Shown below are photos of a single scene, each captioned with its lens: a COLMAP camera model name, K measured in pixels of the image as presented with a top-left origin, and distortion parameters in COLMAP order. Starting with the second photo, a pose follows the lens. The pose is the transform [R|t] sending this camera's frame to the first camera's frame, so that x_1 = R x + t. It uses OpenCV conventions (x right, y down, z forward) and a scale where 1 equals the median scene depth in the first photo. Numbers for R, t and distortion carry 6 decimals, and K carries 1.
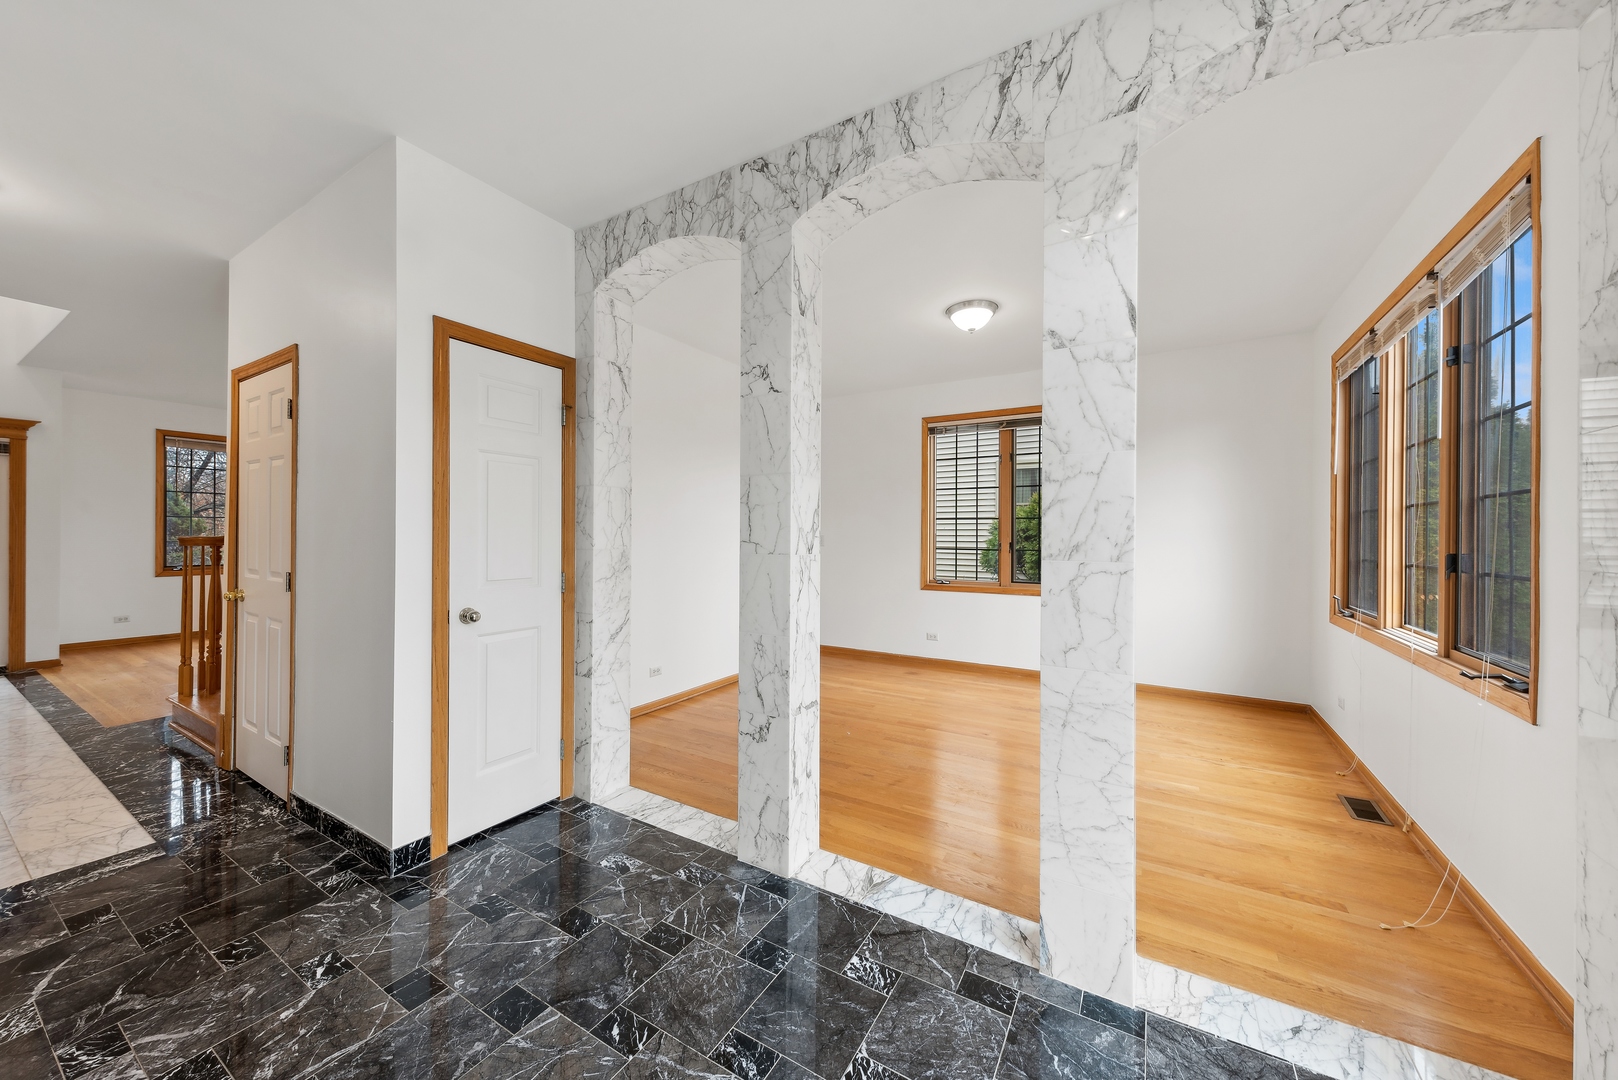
lens RADIAL K [[567.9, 0, 811.2], [0, 567.9, 539.2], [0, 0, 1]] dist [0.008580, -0.002059]
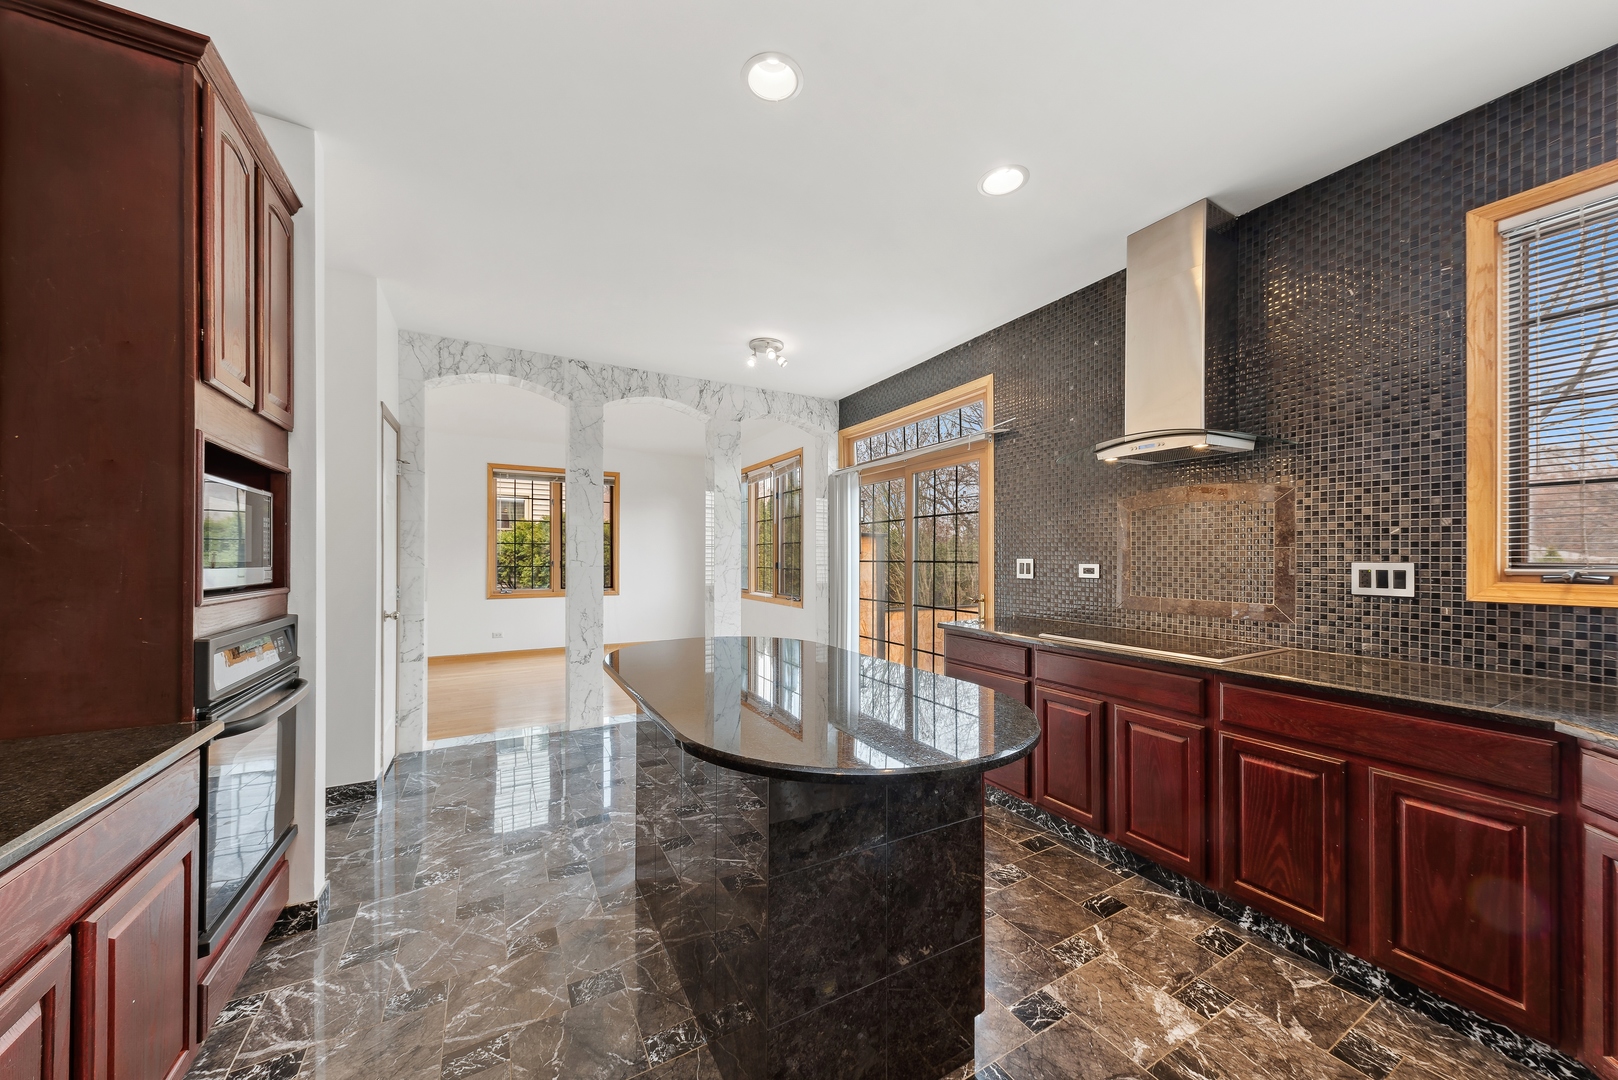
lens RADIAL K [[567.9, 0, 814.6], [0, 567.9, 554.9], [0, 0, 1]] dist [0.008580, -0.002059]
pose [[0.485976, -0.000095, 0.873972, -1.373195], [0.005795, 0.999978, -0.003113, -0.002988], [-0.873953, 0.006577, 0.485966, -0.611584]]
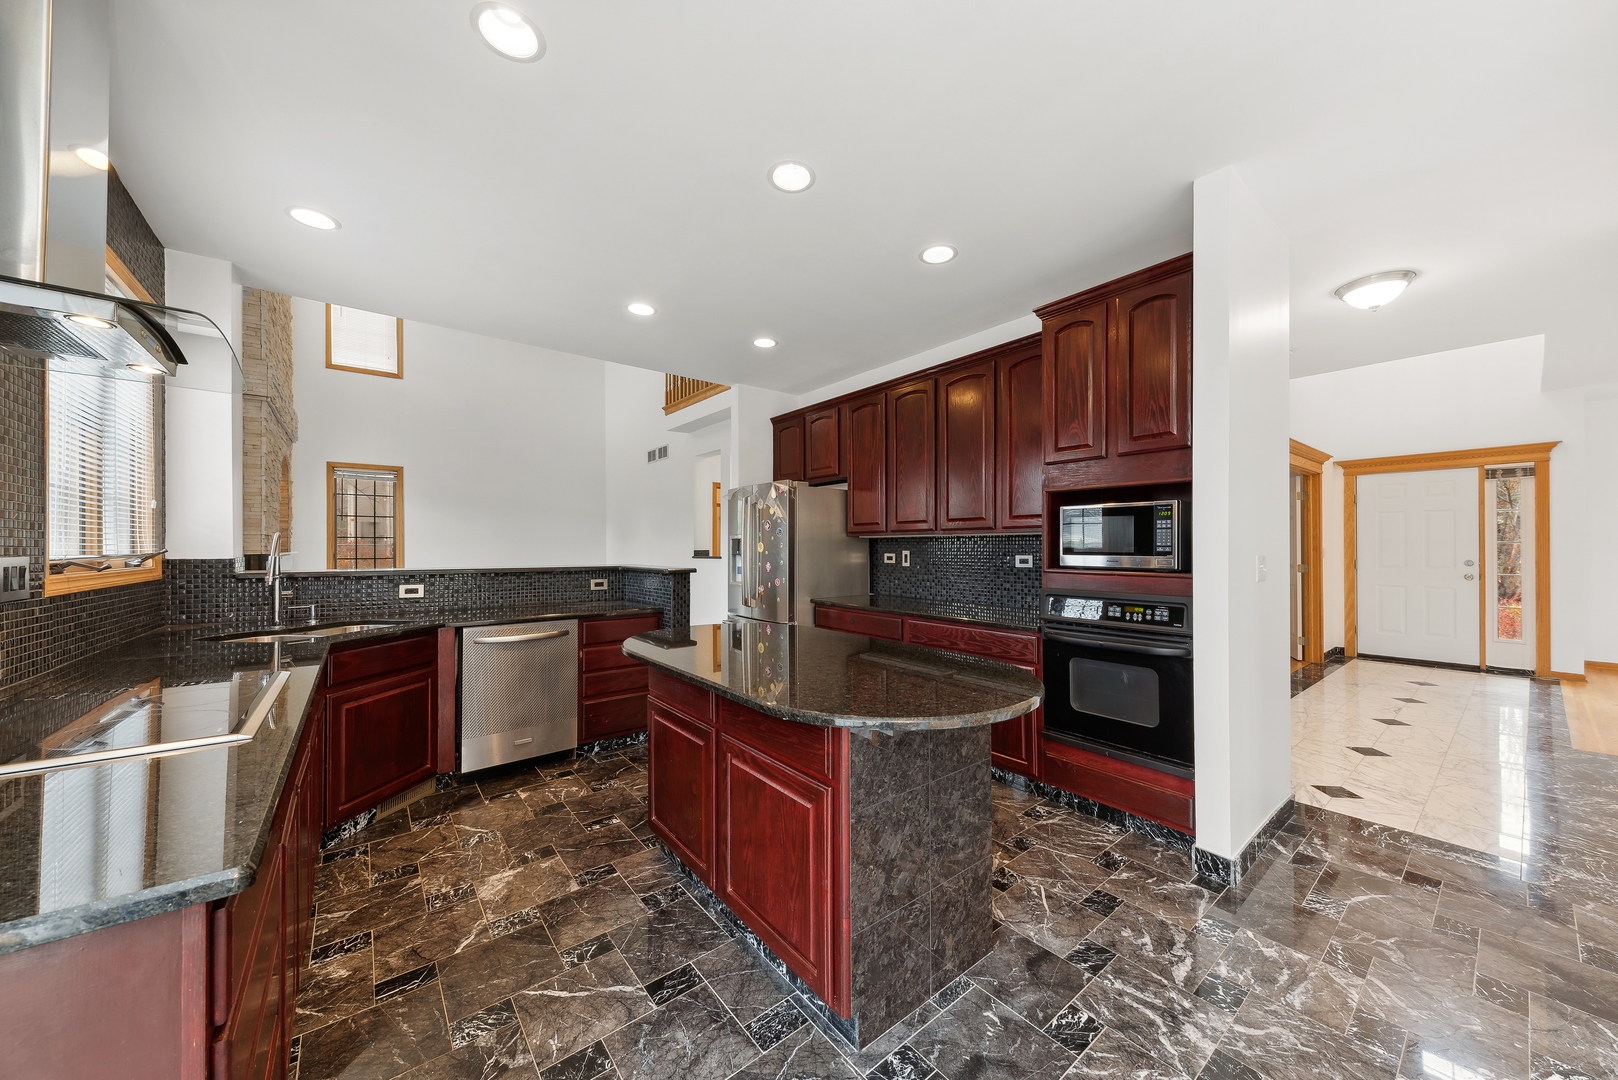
lens RADIAL K [[567.9, 0, 811.2], [0, 567.9, 543.2], [0, 0, 1]] dist [0.008580, -0.002059]
pose [[-0.348873, -0.009994, -0.937117, 0.231972], [-0.007090, 0.999943, -0.008024, -0.005782], [0.937143, 0.003845, -0.348924, 0.208585]]
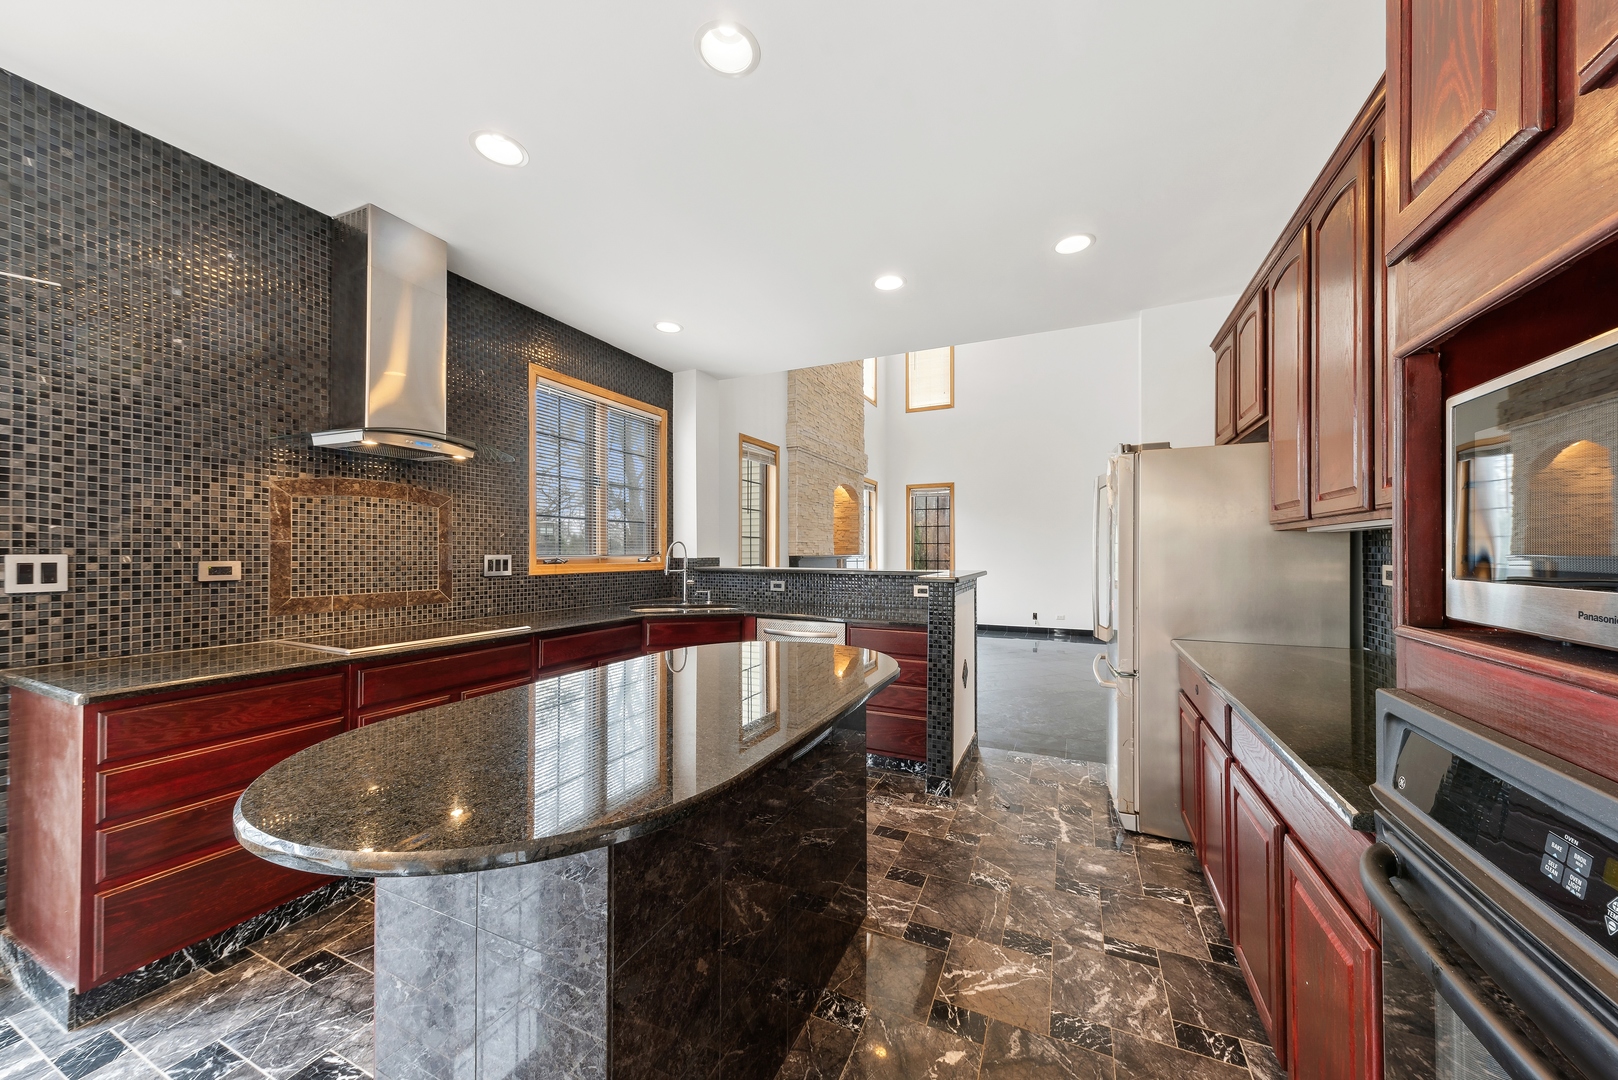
lens RADIAL K [[567.9, 0, 812.9], [0, 567.9, 549.1], [0, 0, 1]] dist [0.008580, -0.002059]
pose [[-0.993831, -0.005564, -0.110761, -0.737131], [-0.005800, 0.999982, 0.001806, -0.009819], [0.110749, 0.002437, -0.993845, 0.585768]]
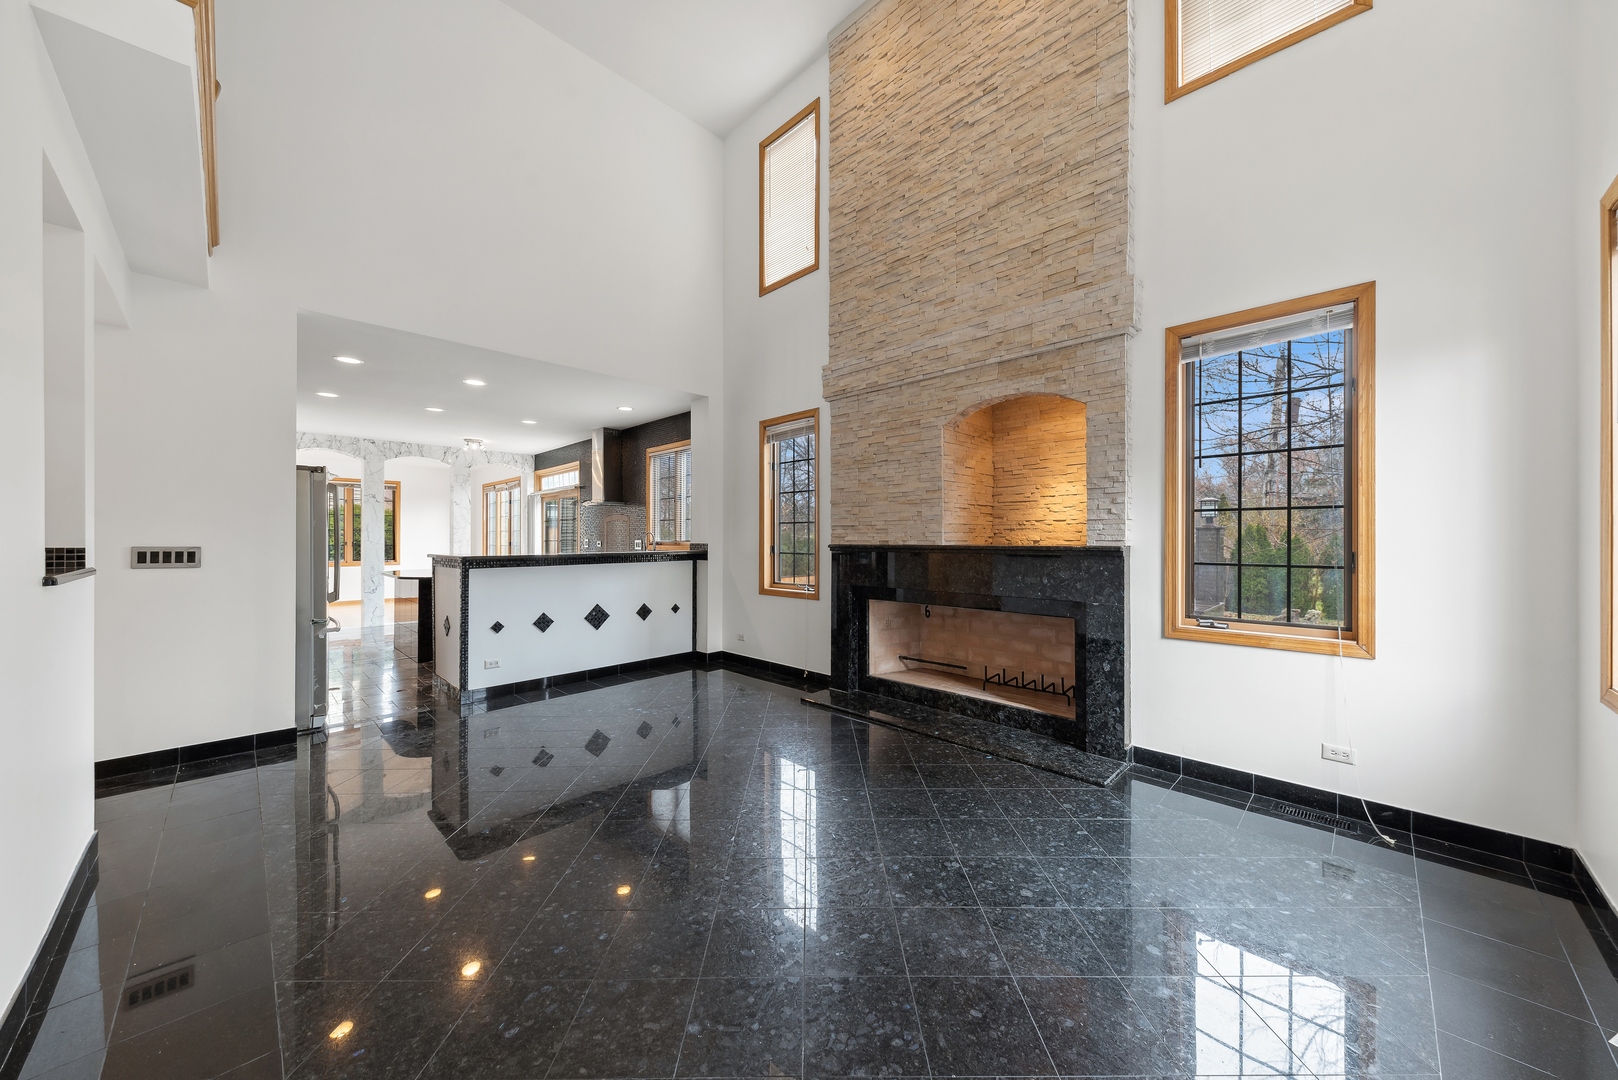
lens RADIAL K [[567.9, 0, 799.7], [0, 567.9, 539.8], [0, 0, 1]] dist [0.008580, -0.002059]
pose [[0.239902, -0.007578, 0.970768, -2.990092], [0.012673, 0.999909, 0.004674, 0.001580], [-0.970714, 0.011181, 0.239976, -2.554340]]
